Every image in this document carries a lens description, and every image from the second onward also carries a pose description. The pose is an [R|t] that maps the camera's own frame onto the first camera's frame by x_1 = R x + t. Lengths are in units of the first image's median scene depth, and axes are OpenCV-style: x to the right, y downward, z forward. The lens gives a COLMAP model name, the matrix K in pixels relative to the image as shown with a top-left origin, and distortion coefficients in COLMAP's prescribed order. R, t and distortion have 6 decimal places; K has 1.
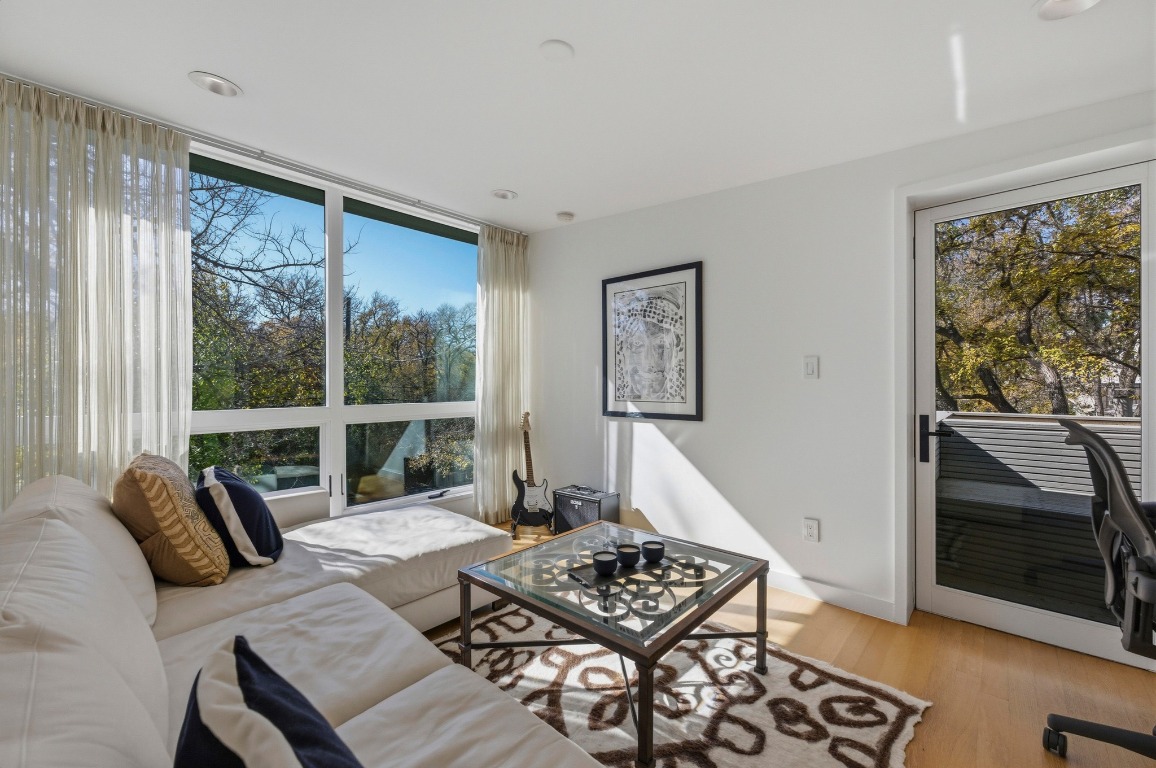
lens RADIAL K [[456.5, 0, 577.9], [0, 456.5, 386.0], [0, 0, 1]] dist [0.000938, 0.000442]
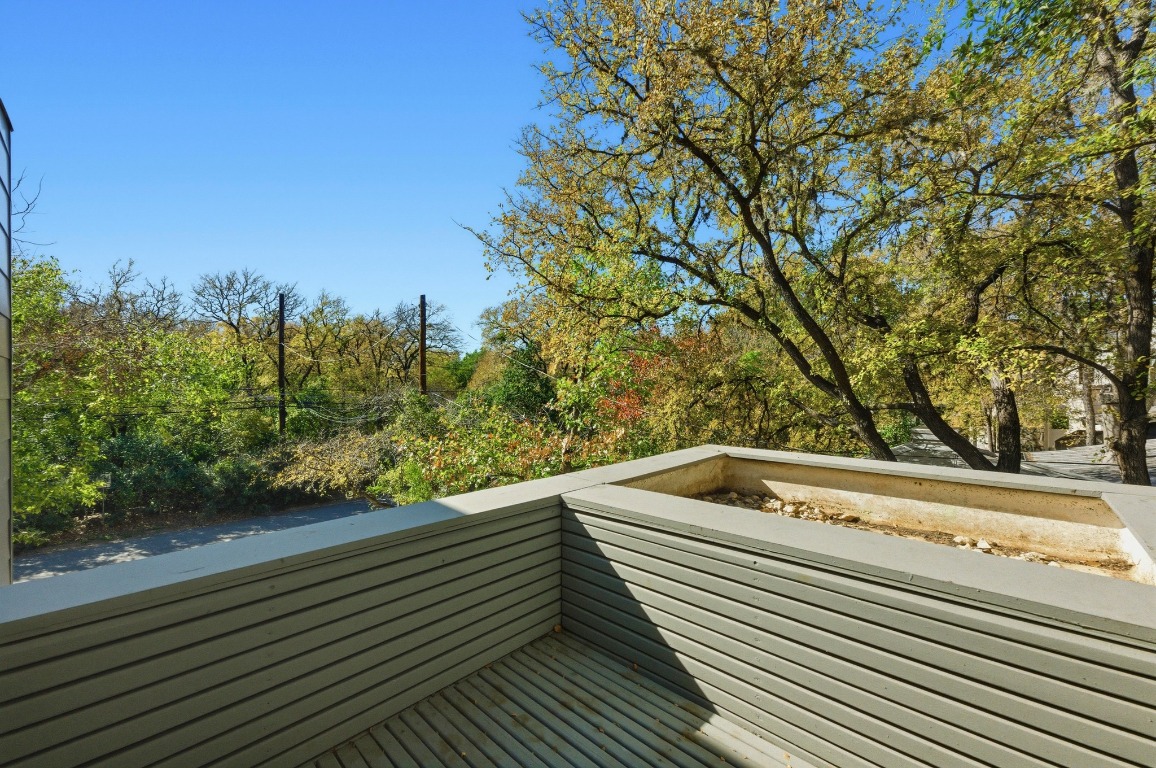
lens RADIAL K [[456.5, 0, 578.0], [0, 456.5, 384.0], [0, 0, 1]] dist [0.000938, 0.000442]
pose [[0.999952, -0.001756, -0.009647, 0.237782], [0.001694, 0.999978, -0.006414, -0.006503], [0.009658, 0.006397, 0.999933, 0.169101]]
